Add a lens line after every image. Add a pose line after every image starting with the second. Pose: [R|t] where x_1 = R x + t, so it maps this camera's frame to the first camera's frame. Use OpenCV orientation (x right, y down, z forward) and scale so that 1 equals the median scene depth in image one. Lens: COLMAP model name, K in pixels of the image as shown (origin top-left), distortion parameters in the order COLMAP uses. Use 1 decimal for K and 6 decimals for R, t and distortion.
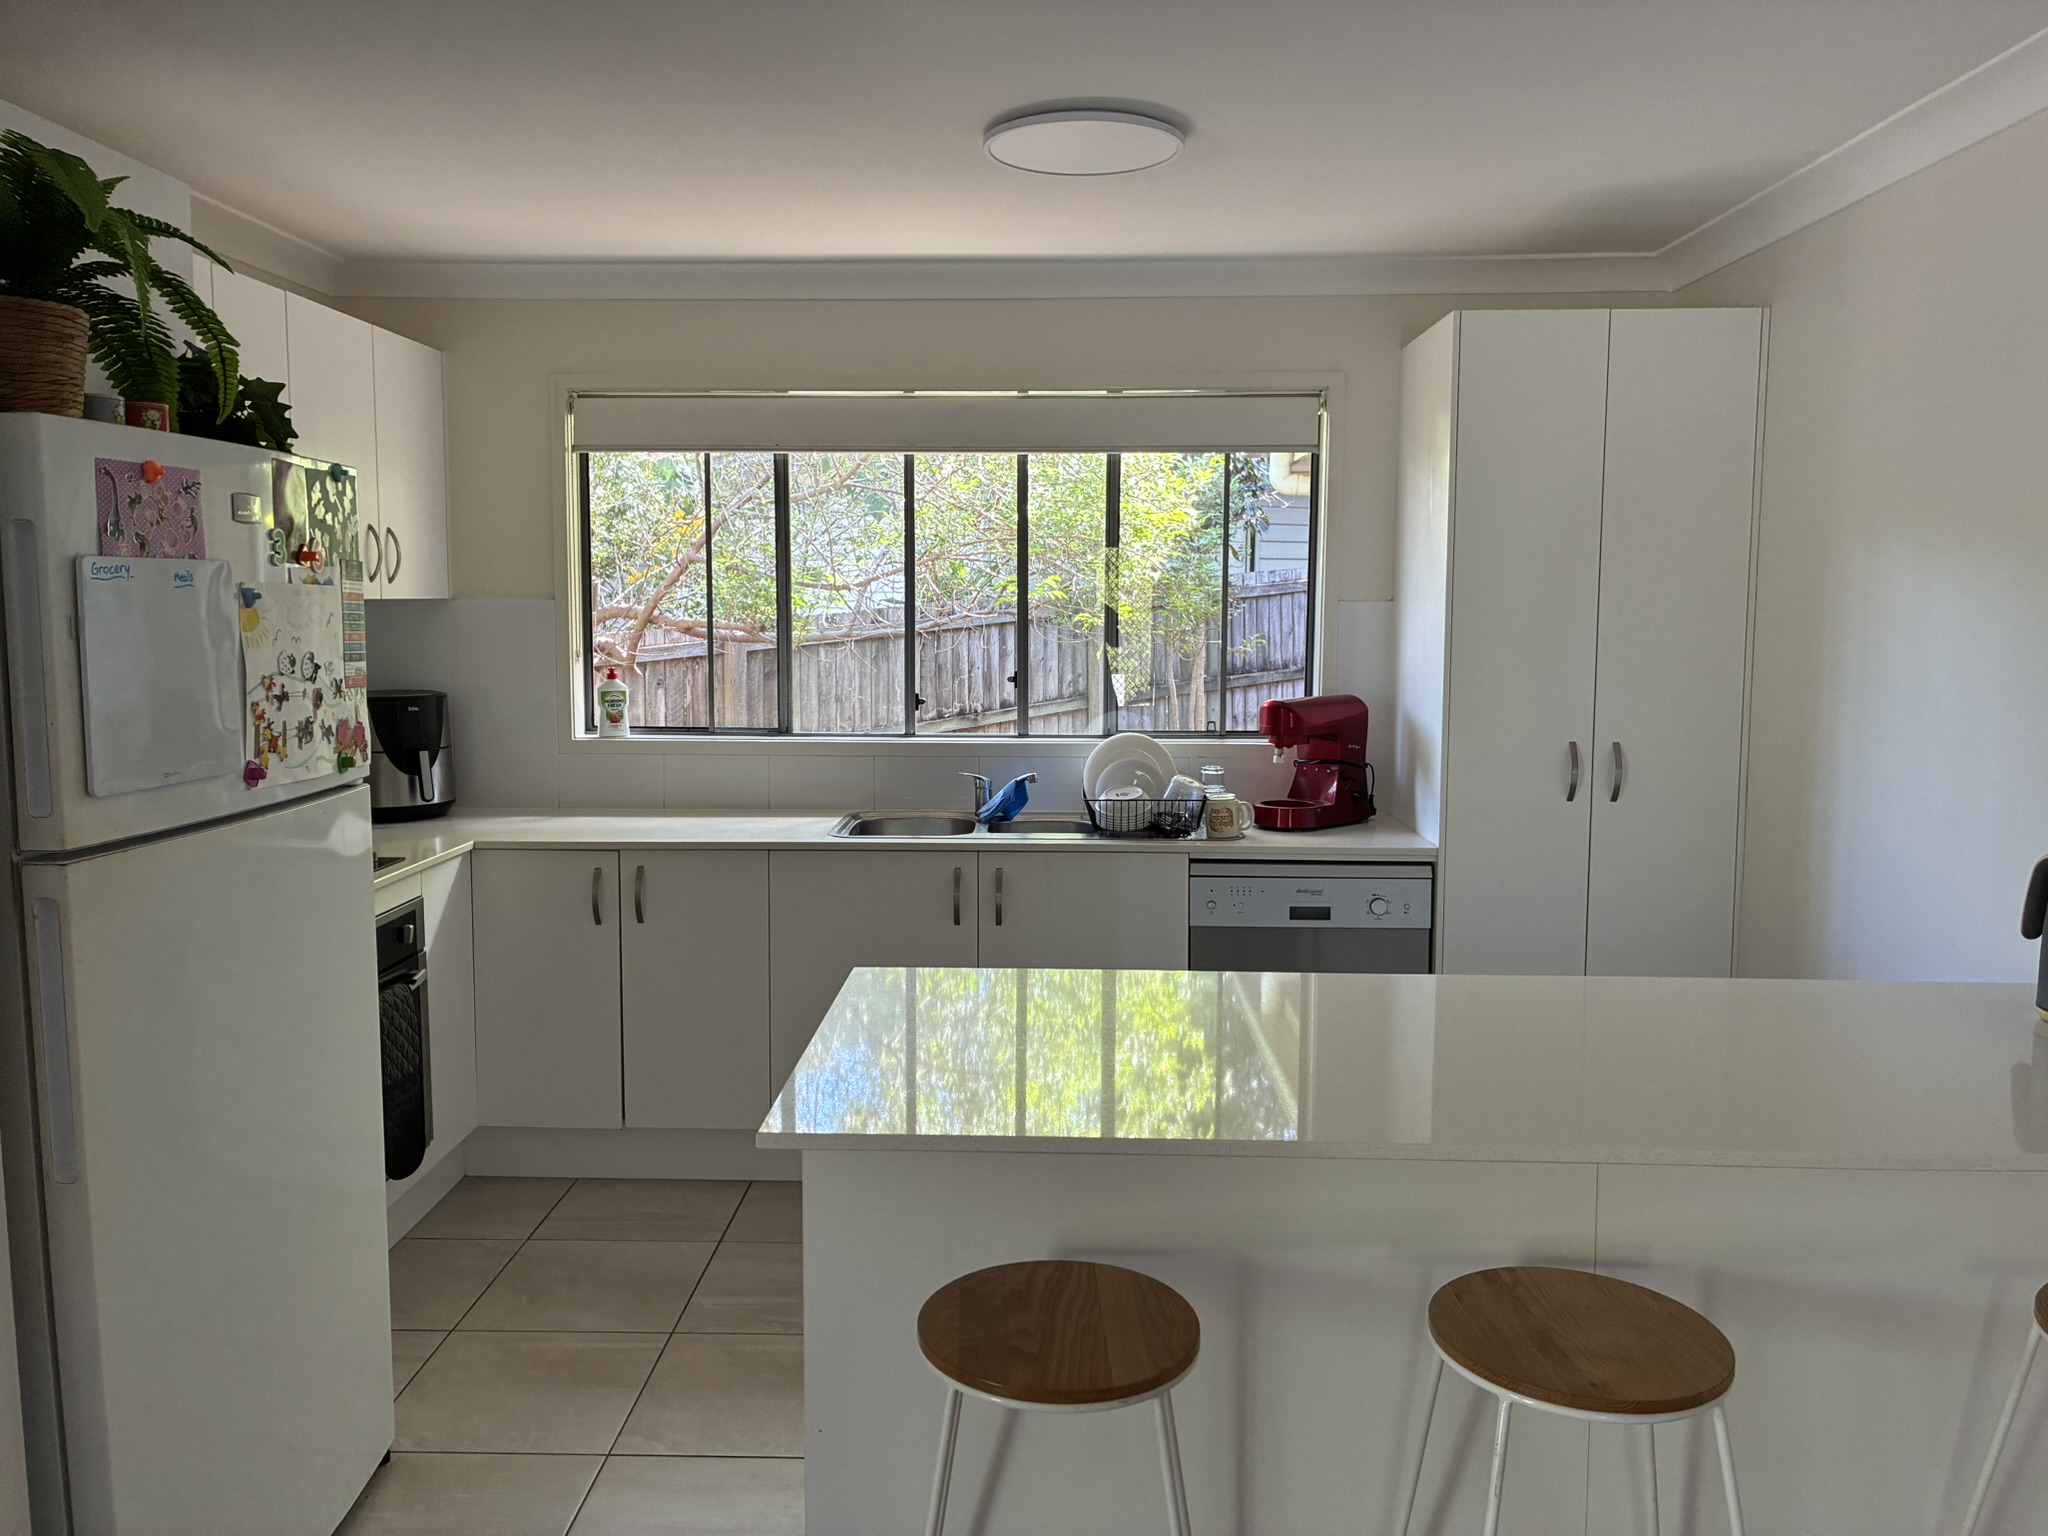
lens RADIAL K [[1561.4, 0, 1004.1], [0, 1561.4, 757.3], [0, 0, 1]] dist [0.038377, -0.024980]
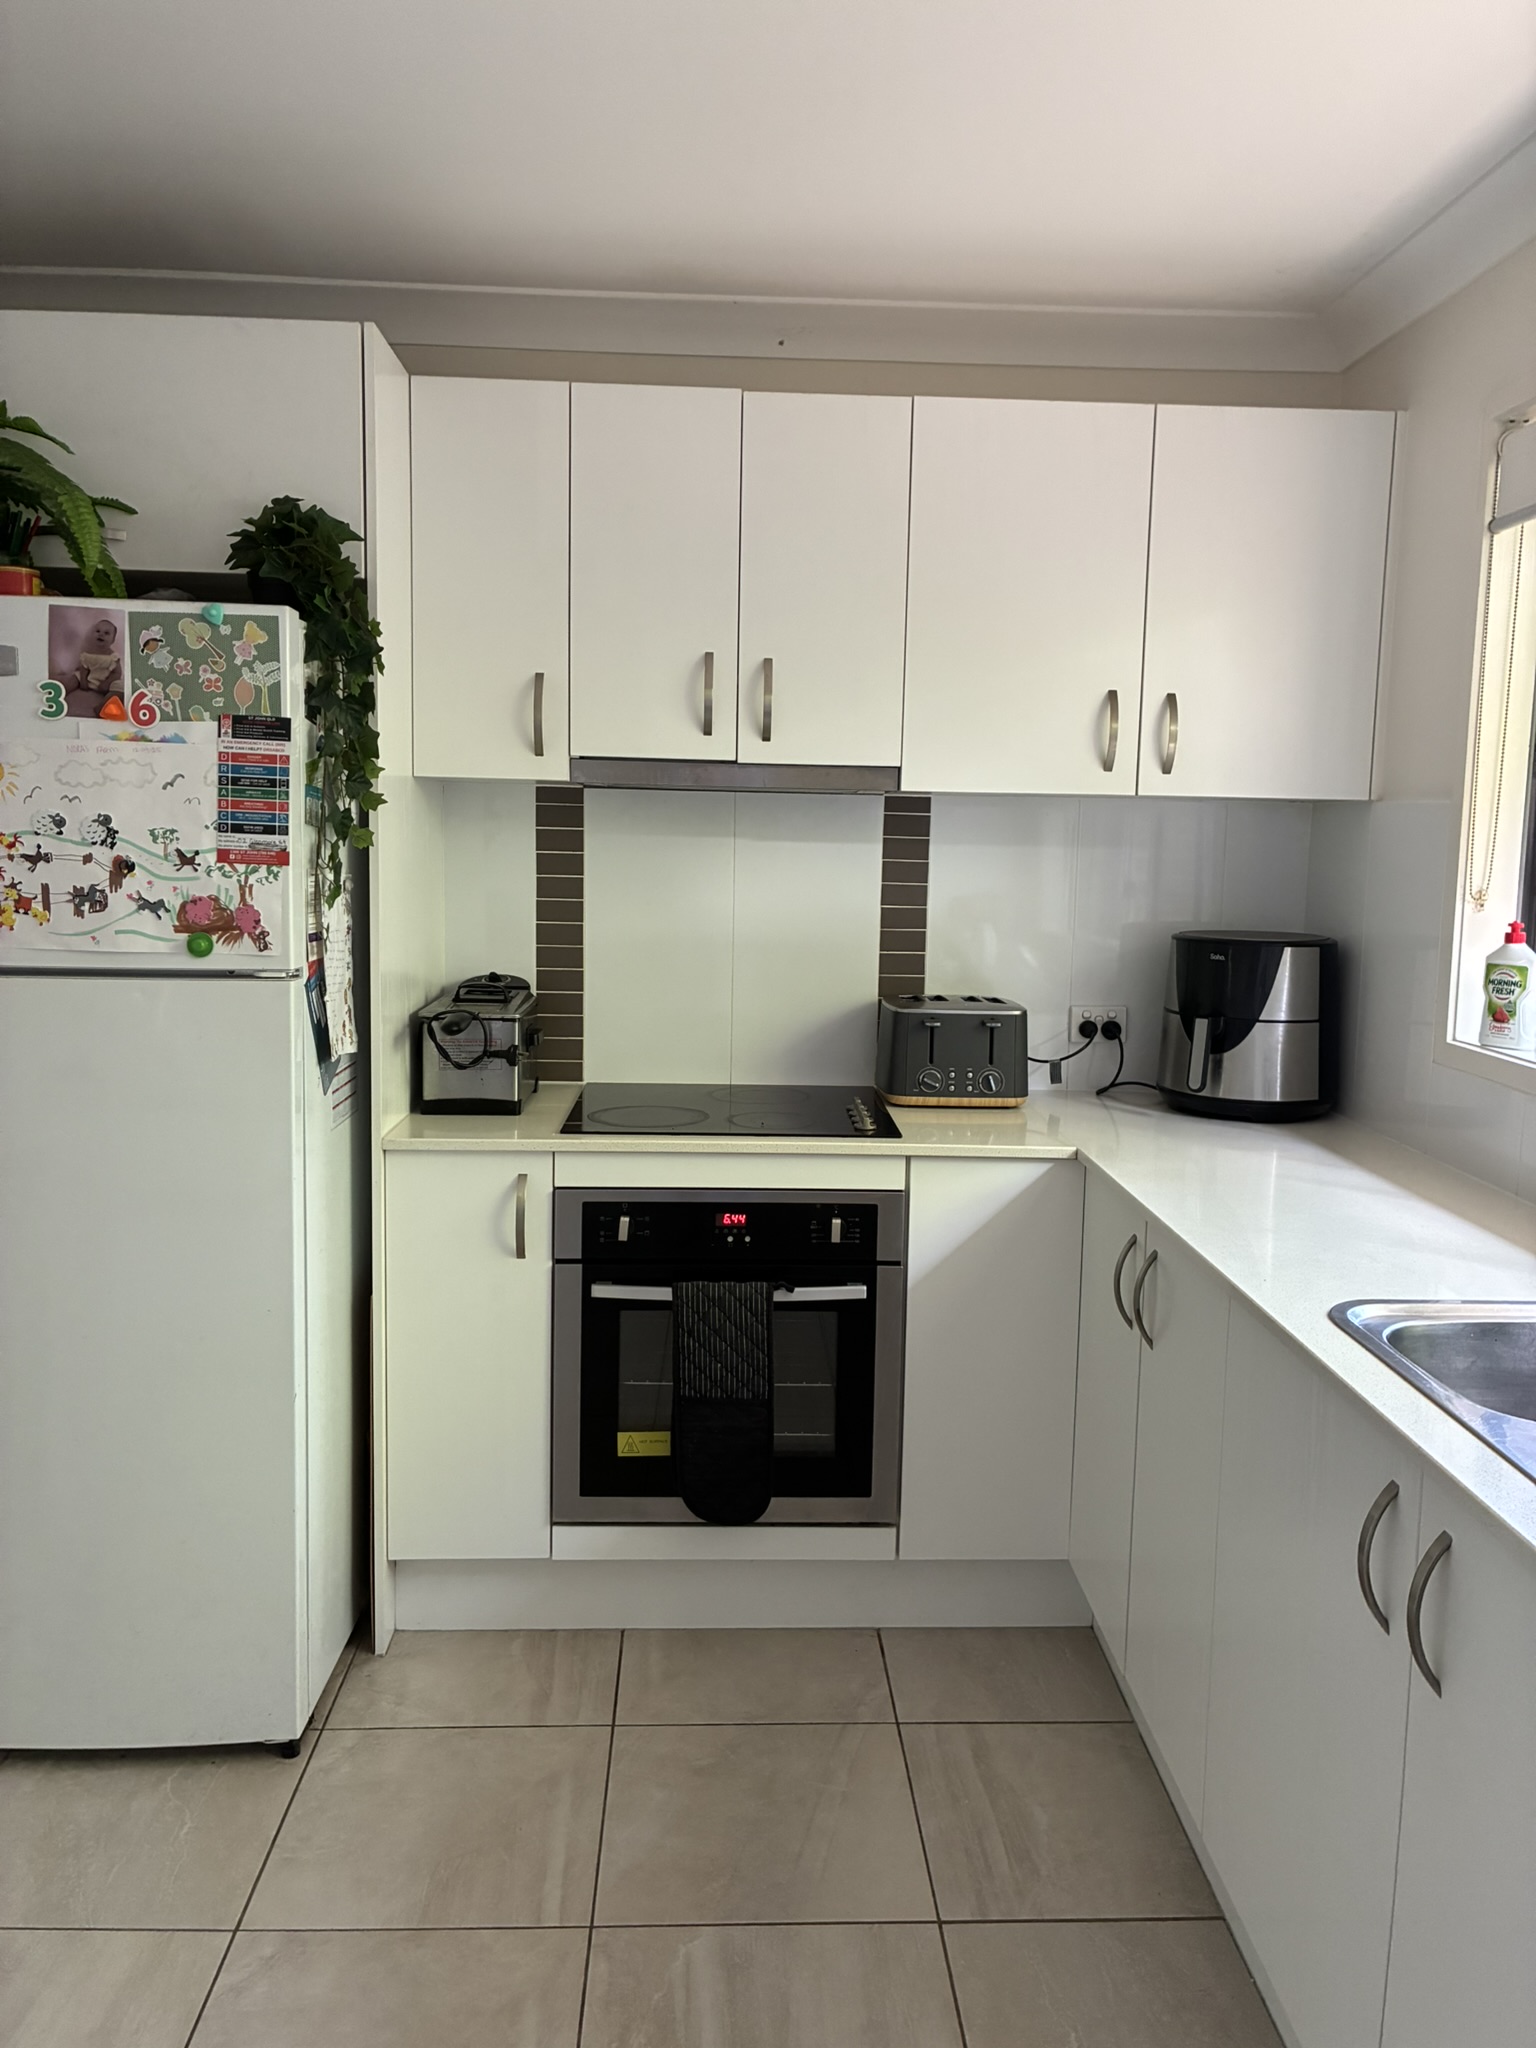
lens RADIAL K [[1561.4, 0, 803.3], [0, 1561.4, 1012.4], [0, 0, 1]] dist [0.038377, -0.024980]
pose [[0.082323, 0.114987, -0.989950, 0.305037], [-0.123623, 0.986828, 0.104344, -0.058627], [0.988909, 0.113790, 0.095453, 0.785531]]
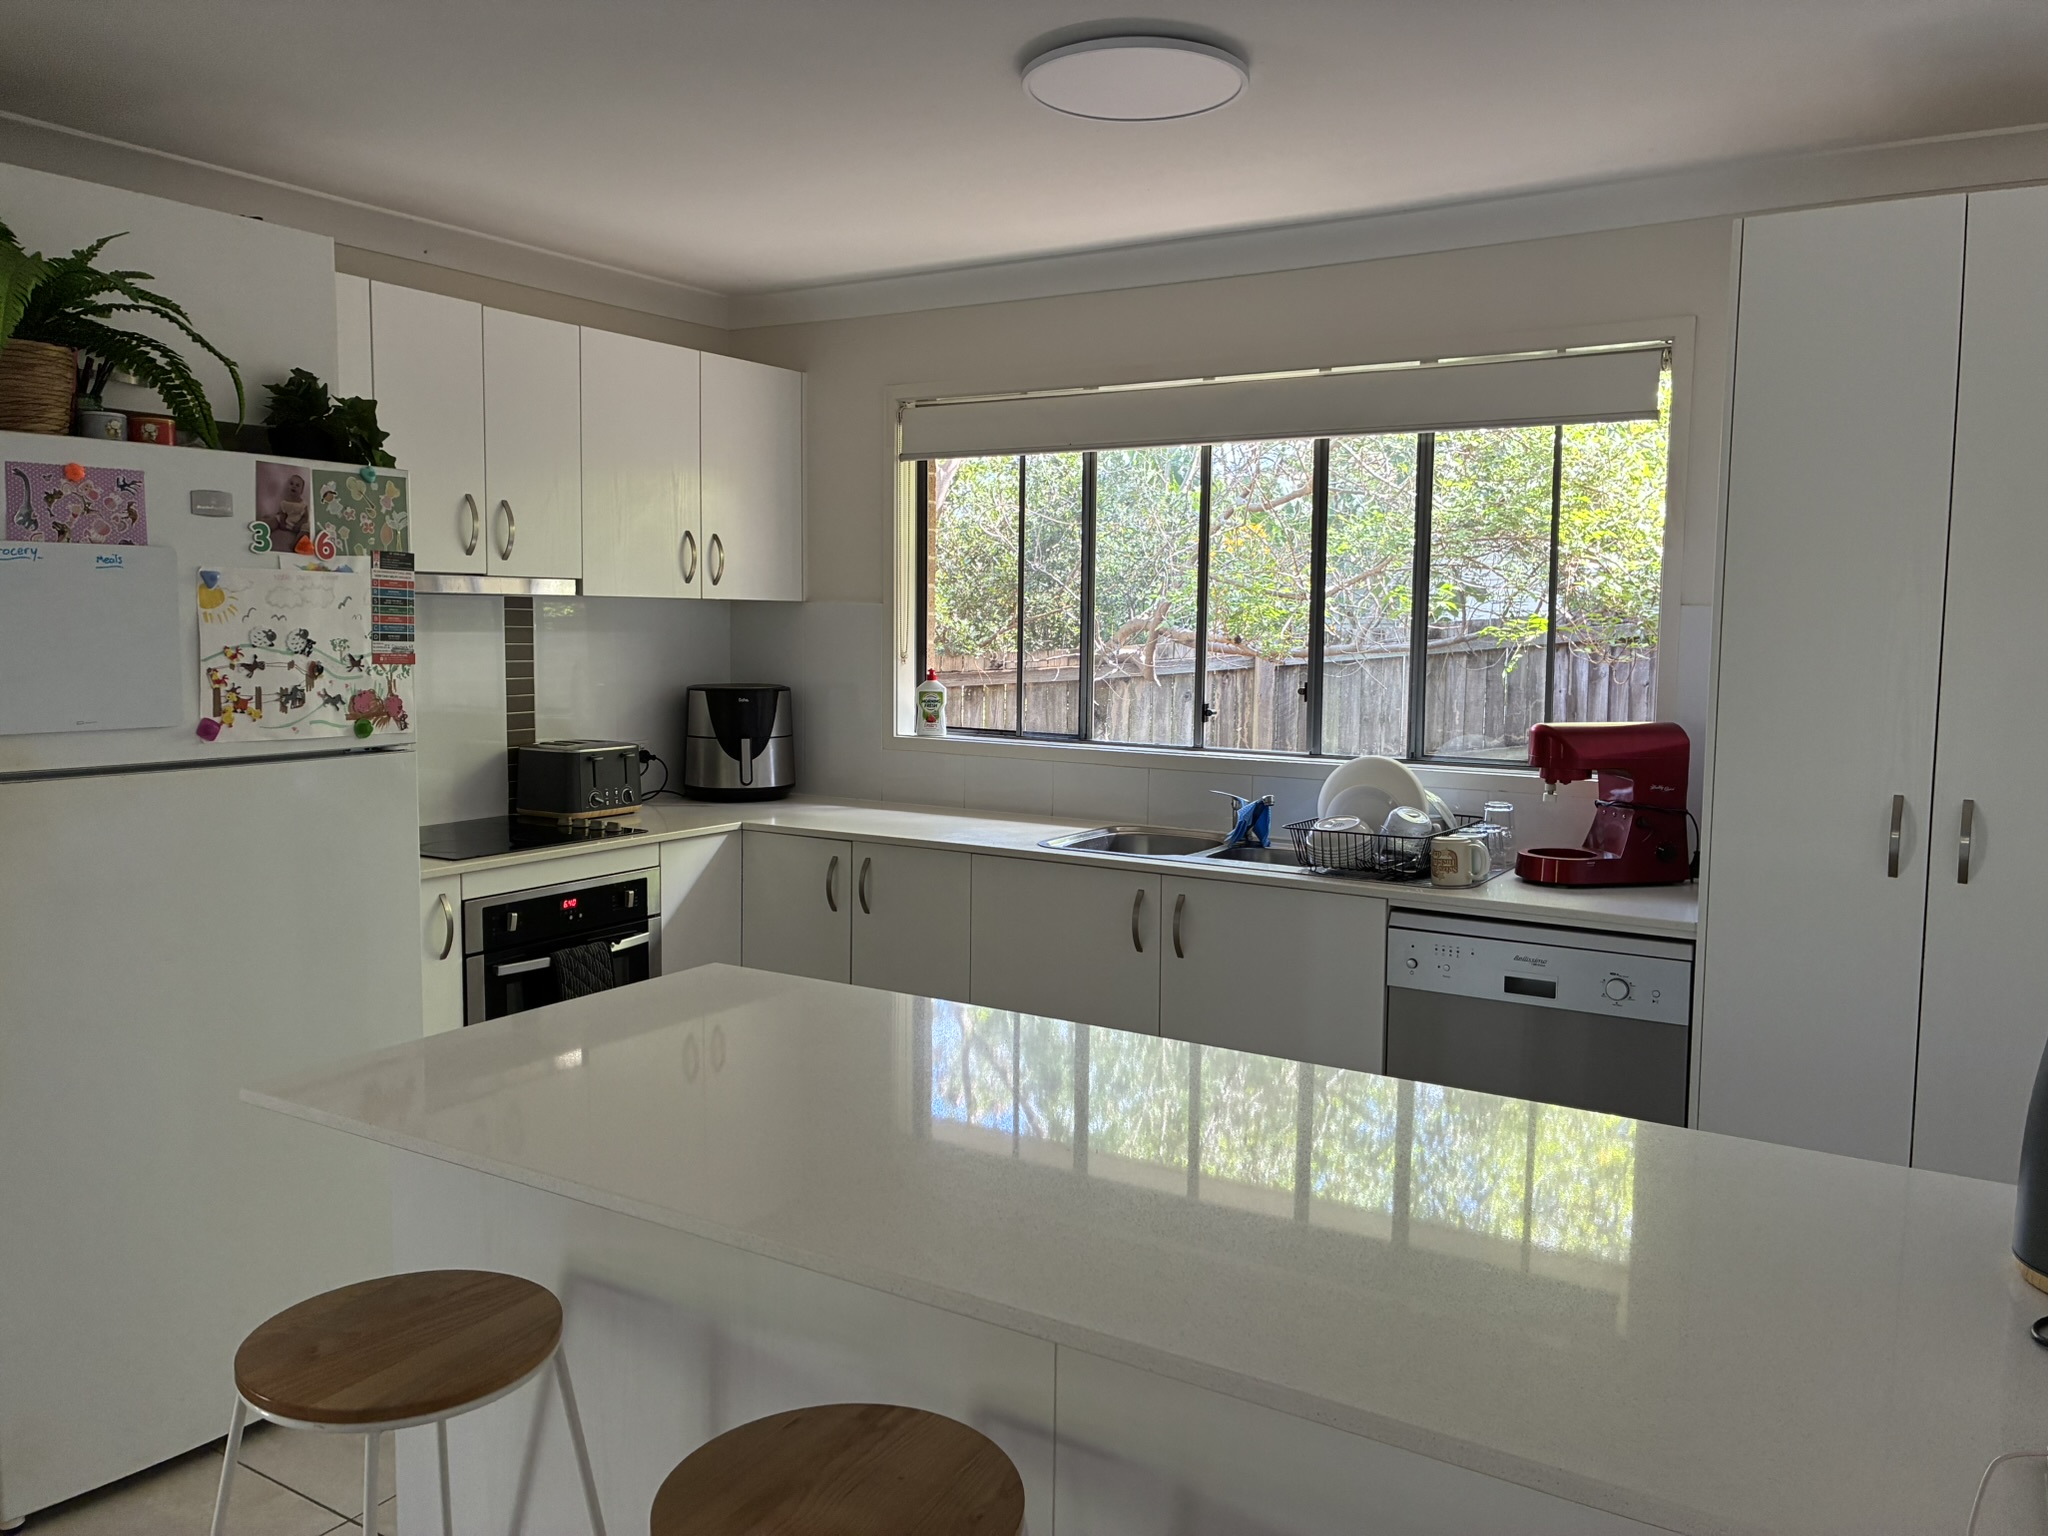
lens RADIAL K [[1561.4, 0, 1016.7], [0, 1561.4, 769.9], [0, 0, 1]] dist [0.038377, -0.024980]
pose [[0.863523, 0.056248, -0.501163, 0.351152], [-0.060209, 0.998151, 0.008285, -0.002944], [0.500703, 0.023020, 0.865313, 0.157450]]
